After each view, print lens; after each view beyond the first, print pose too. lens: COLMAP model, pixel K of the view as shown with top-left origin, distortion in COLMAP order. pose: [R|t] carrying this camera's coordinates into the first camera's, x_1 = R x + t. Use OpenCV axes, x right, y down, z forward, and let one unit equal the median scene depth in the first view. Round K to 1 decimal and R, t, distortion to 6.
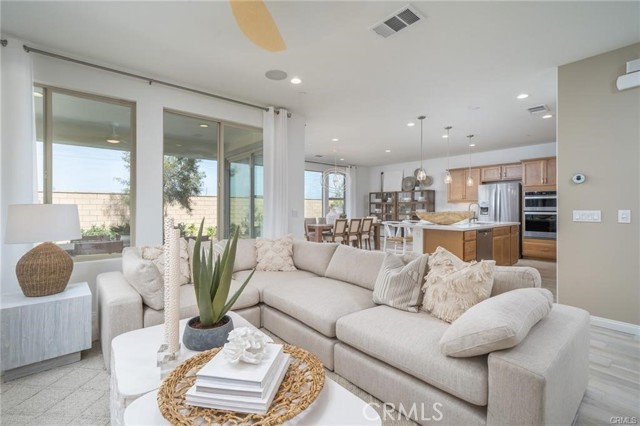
lens RADIAL K [[285.0, 0, 320.7], [0, 285.0, 209.4], [0, 0, 1]] dist [-0.000070, 0.000098]
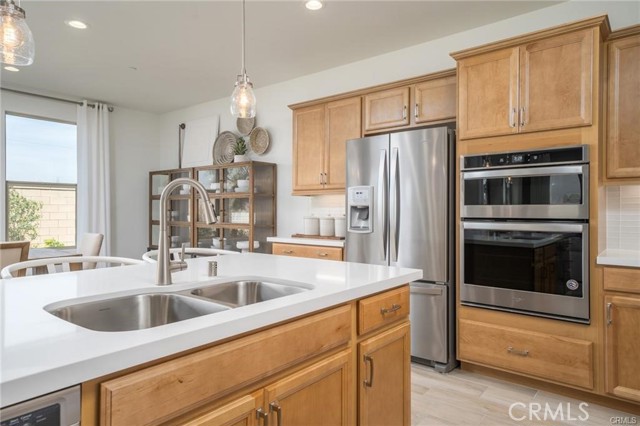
lens RADIAL K [[403.1, 0, 318.3], [0, 403.1, 210.0], [0, 0, 1]] dist [0.025398, -0.000895]
pose [[0.983743, 0.000296, 0.179580, 0.449549], [0.000205, 0.999996, -0.002769, -0.002200], [-0.179580, 0.002761, 0.983740, 0.555640]]
